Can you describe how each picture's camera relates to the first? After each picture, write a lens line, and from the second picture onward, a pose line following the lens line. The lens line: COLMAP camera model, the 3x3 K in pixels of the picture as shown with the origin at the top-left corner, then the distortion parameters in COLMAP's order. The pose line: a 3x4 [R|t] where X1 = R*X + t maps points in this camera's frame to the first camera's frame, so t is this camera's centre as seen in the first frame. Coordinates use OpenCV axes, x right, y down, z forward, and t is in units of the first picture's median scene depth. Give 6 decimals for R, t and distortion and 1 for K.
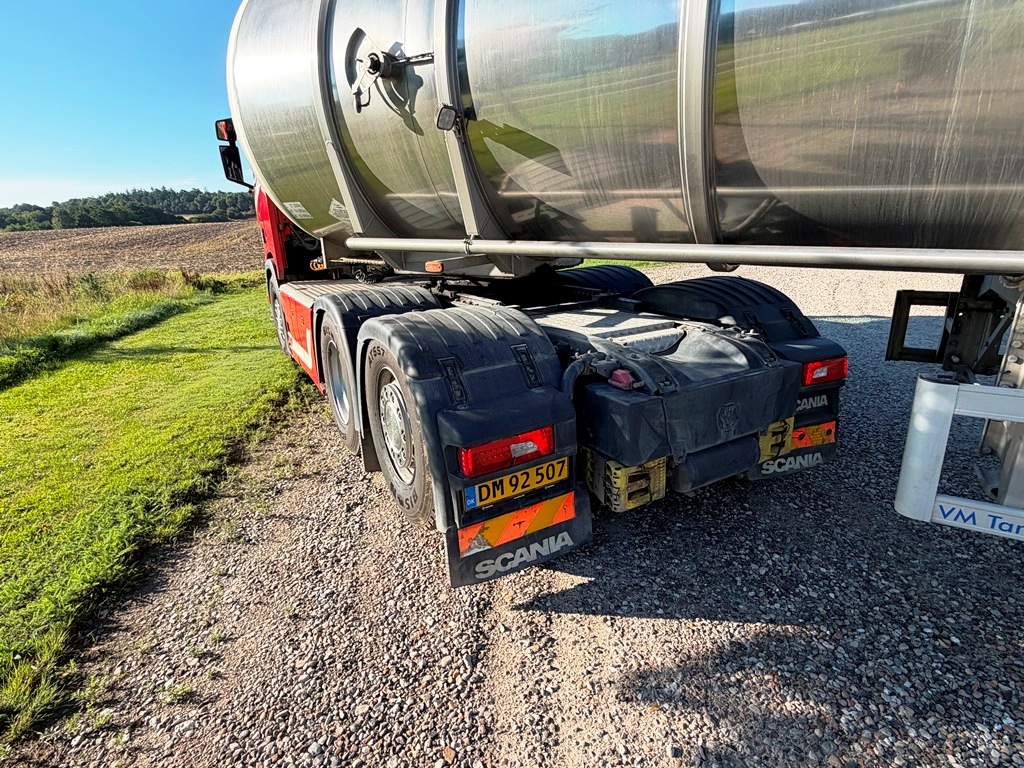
lens RADIAL K [[524.5, 0, 512.0], [0, 524.5, 384.0], [0, 0, 1]] dist [0.003637, 0.002088]
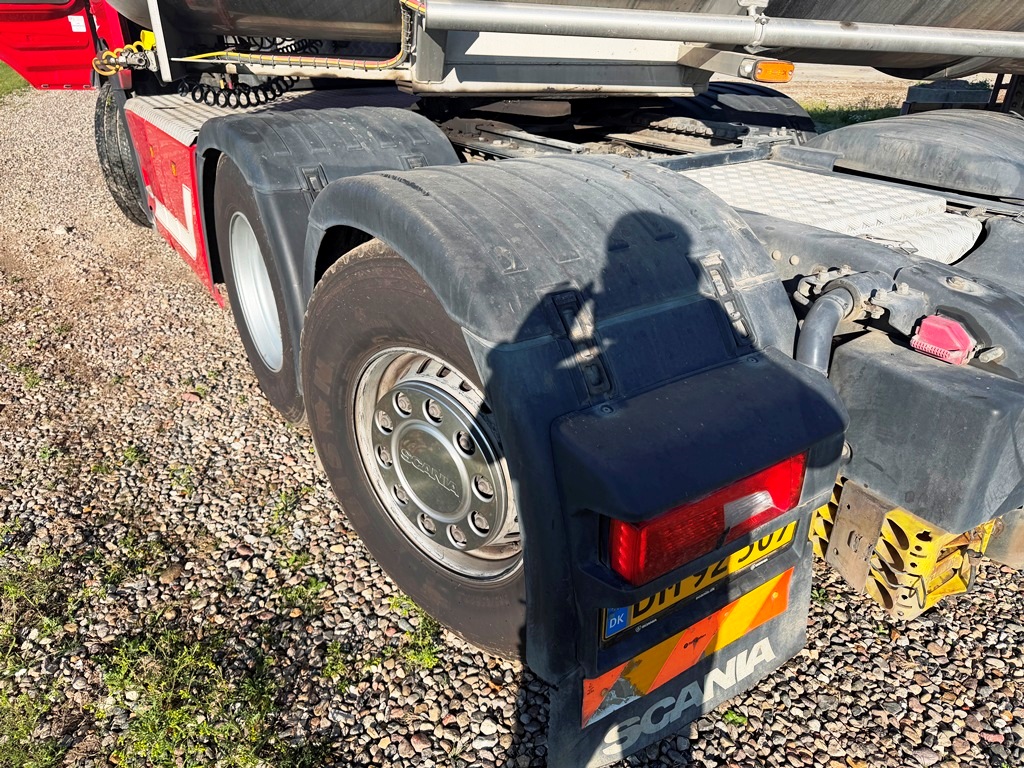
lens RADIAL K [[706.8, 0, 520.7], [0, 706.8, 384.2], [0, 0, 1]] dist [0.151137, -0.290963]
pose [[0.997203, 0.010234, 0.074036, -0.193146], [-0.022350, 0.986086, 0.164729, -0.064750], [-0.071320, -0.165922, 0.983556, 0.417959]]
